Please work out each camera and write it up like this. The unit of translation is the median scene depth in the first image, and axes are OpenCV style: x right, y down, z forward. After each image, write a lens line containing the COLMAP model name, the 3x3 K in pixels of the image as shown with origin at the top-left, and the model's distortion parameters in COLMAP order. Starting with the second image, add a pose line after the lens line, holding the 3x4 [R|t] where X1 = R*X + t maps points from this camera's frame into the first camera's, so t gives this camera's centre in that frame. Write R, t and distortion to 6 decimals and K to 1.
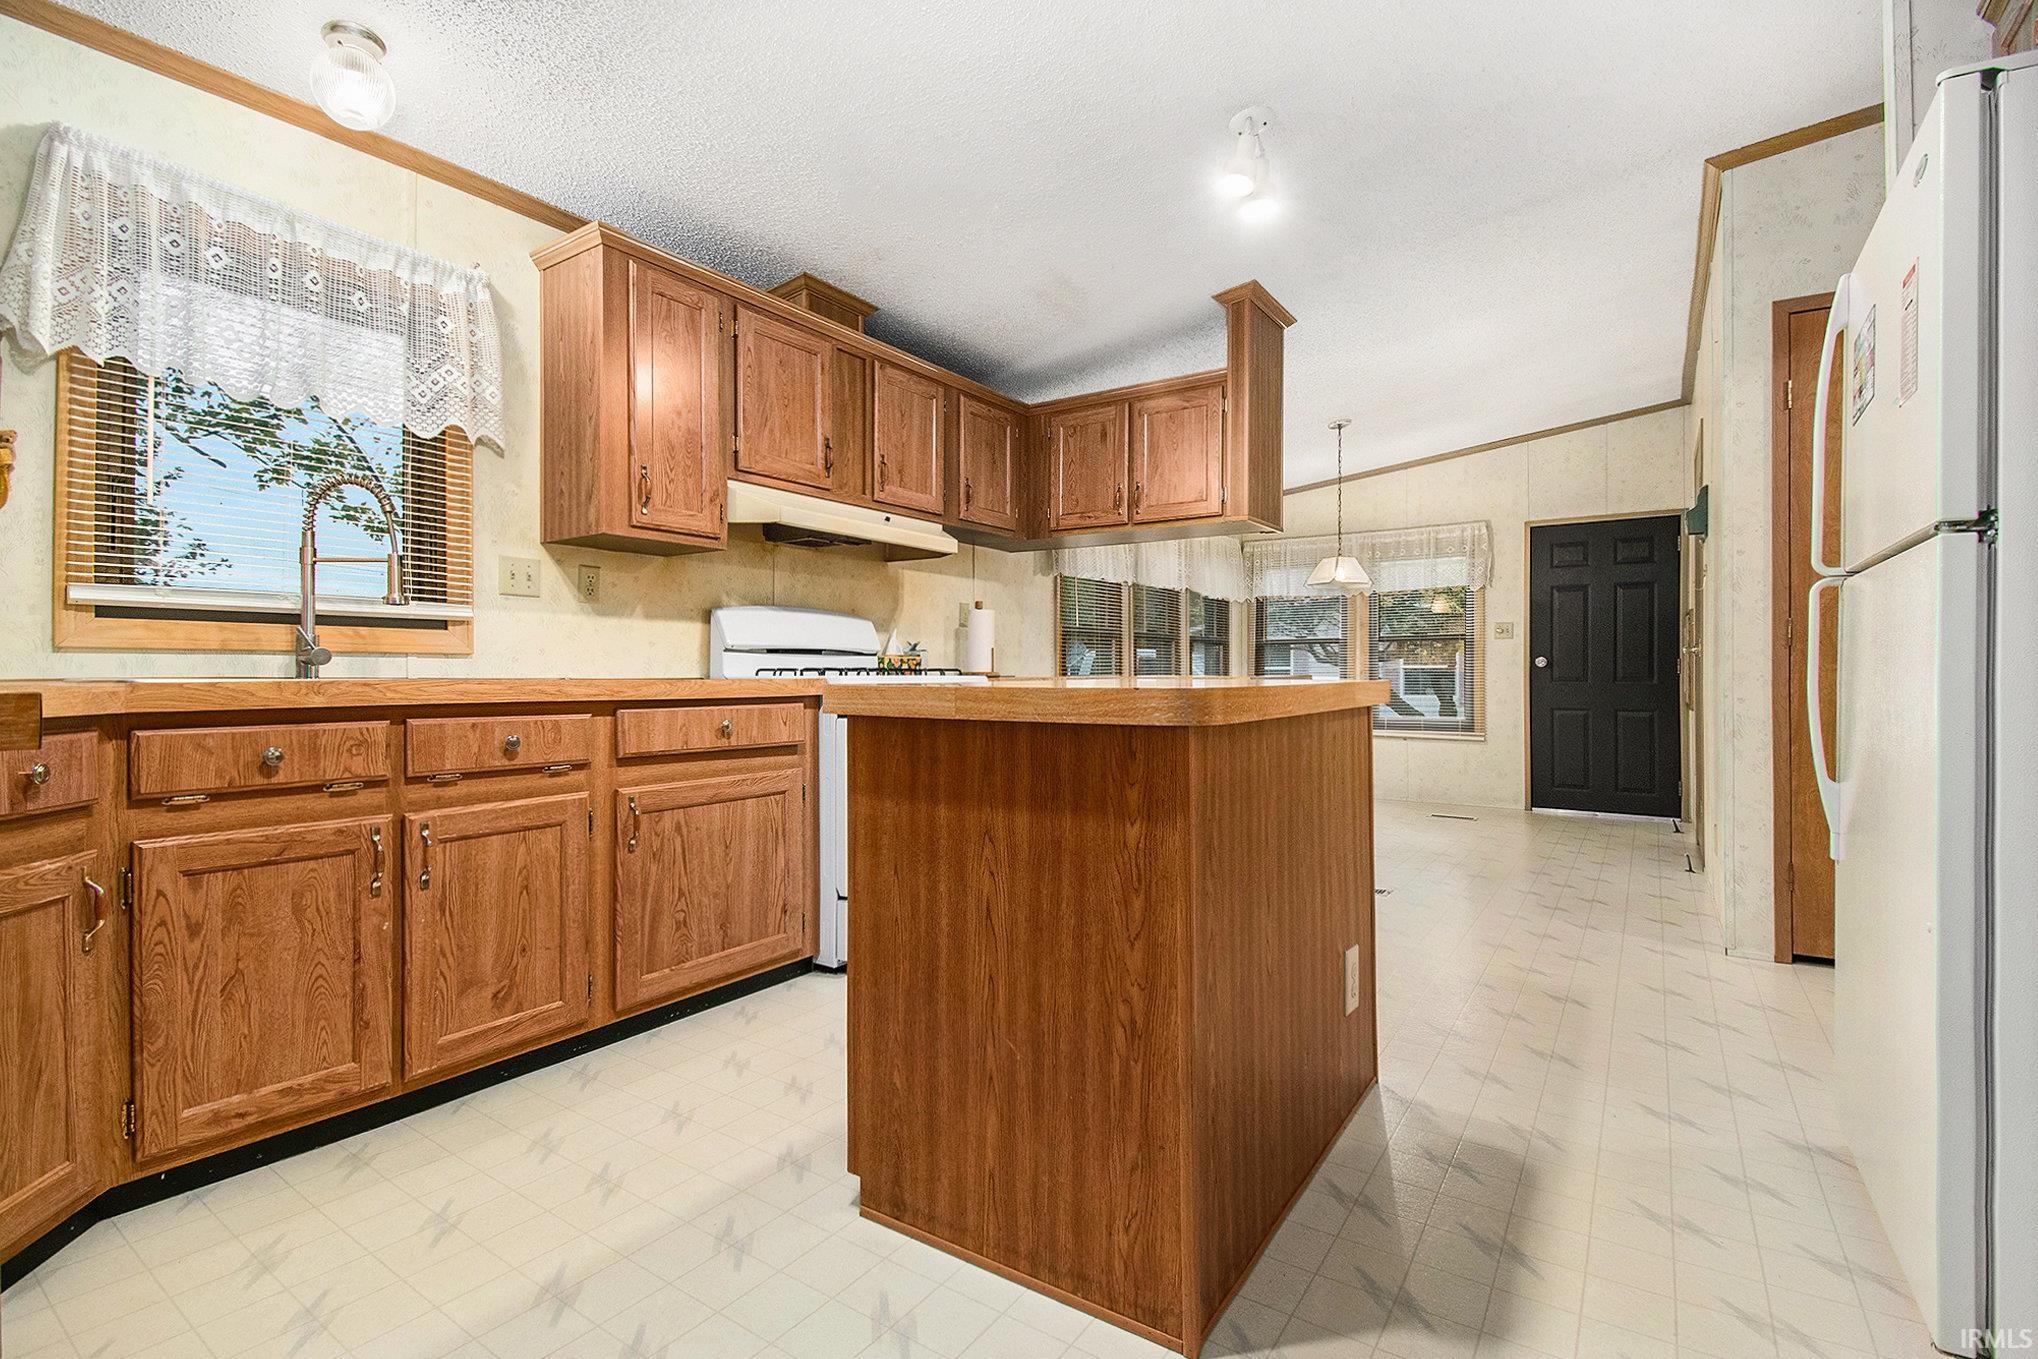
lens RADIAL K [[920.4, 0, 1029.9], [0, 920.4, 674.0], [0, 0, 1]] dist [0.002559, -0.000030]
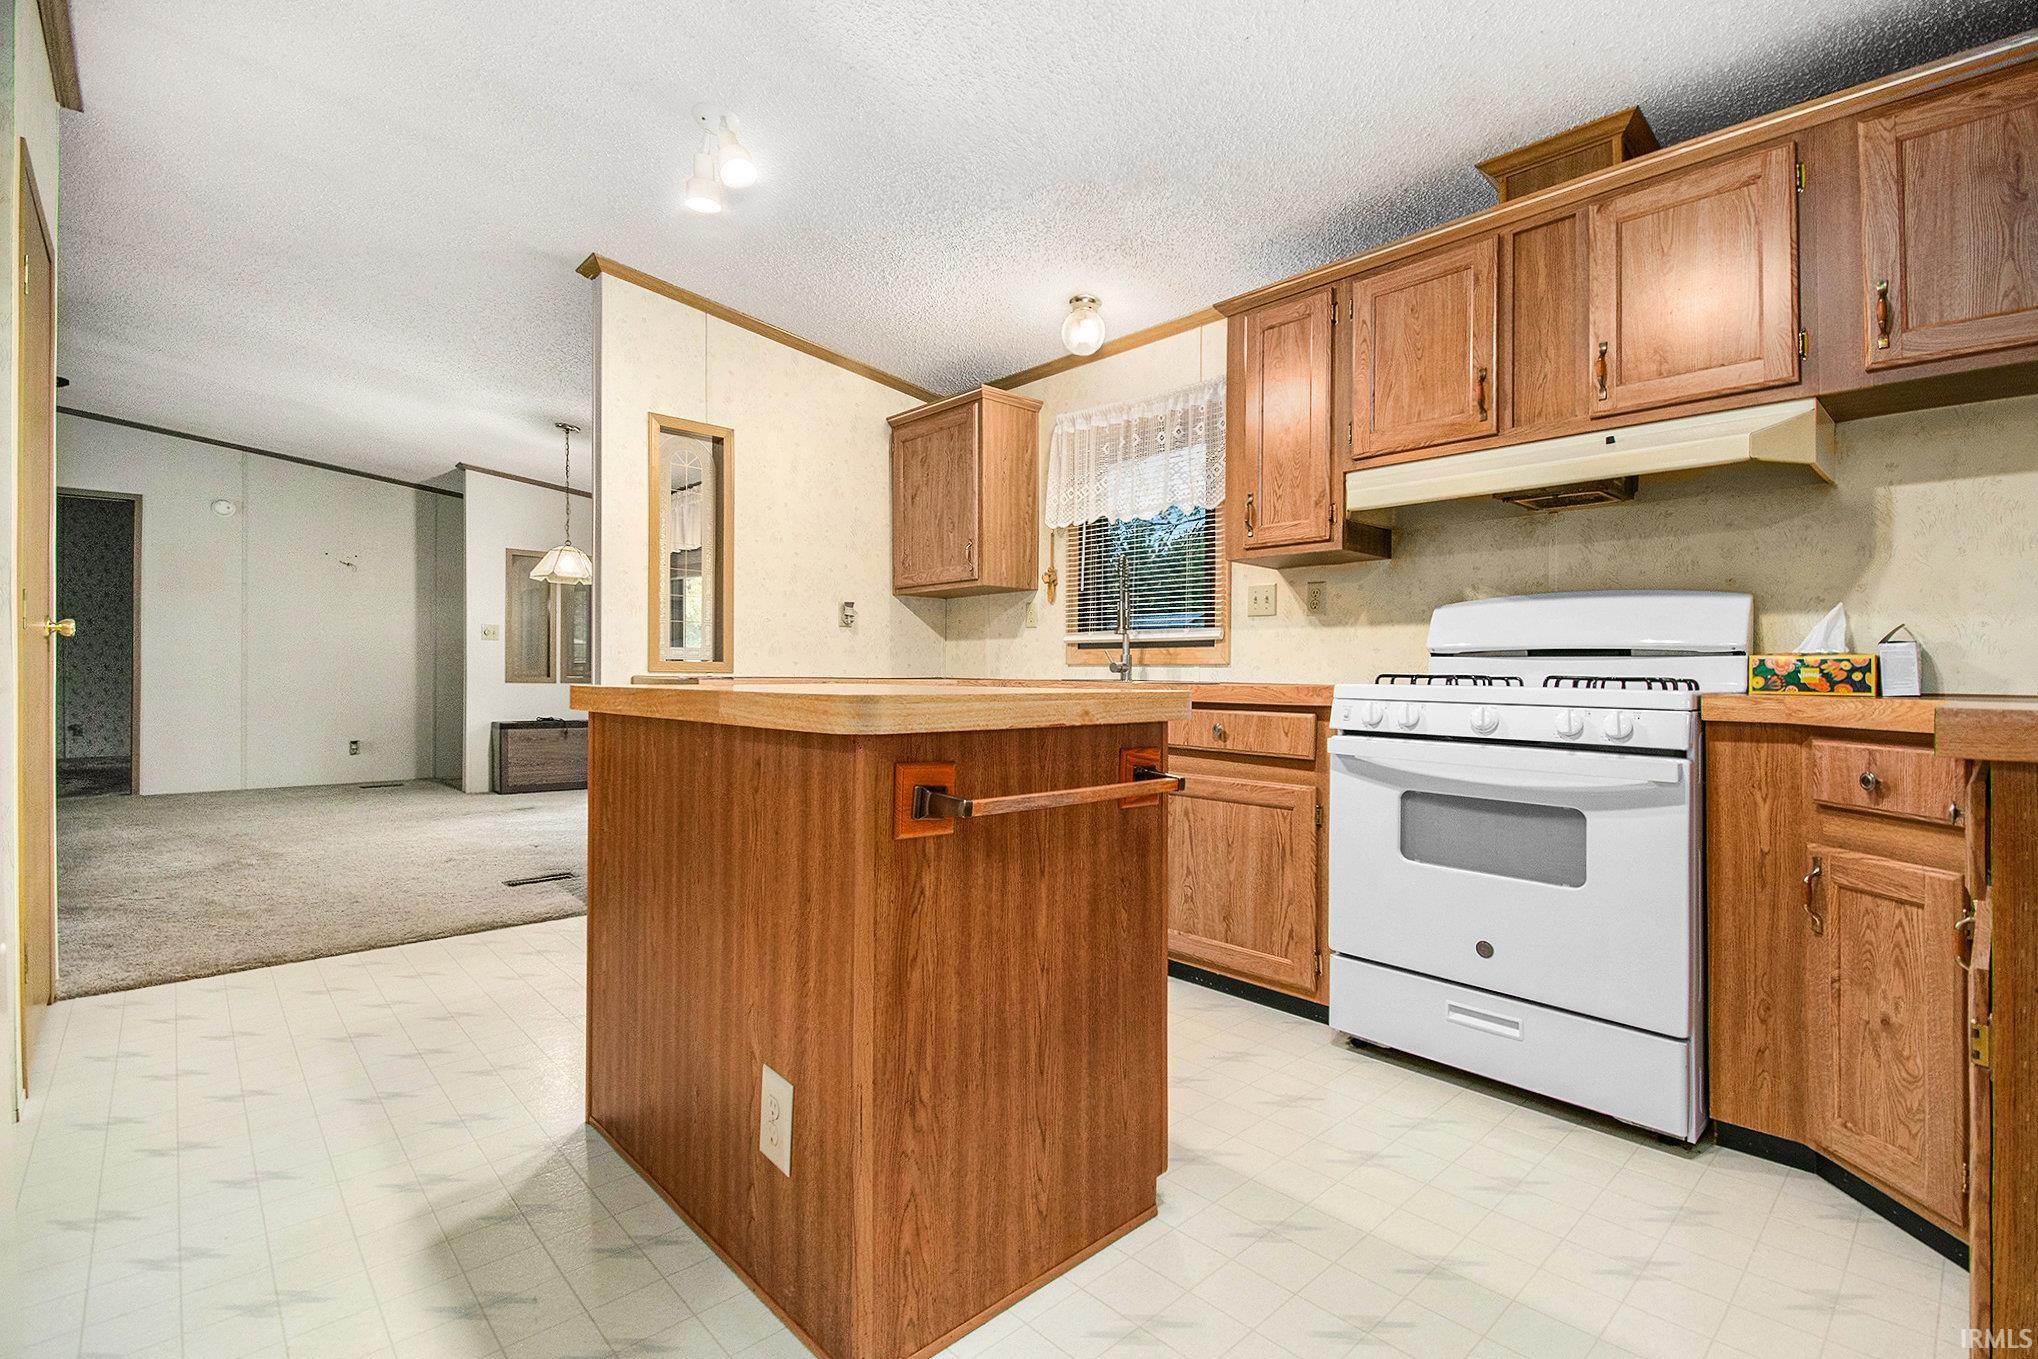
lens RADIAL K [[920.4, 0, 1021.8], [0, 920.4, 669.7], [0, 0, 1]] dist [0.002559, -0.000030]
pose [[-0.228656, -0.005183, -0.973494, 0.784801], [-0.009107, 0.999953, -0.003185, -0.006765], [0.973465, 0.008137, -0.228692, 1.061261]]
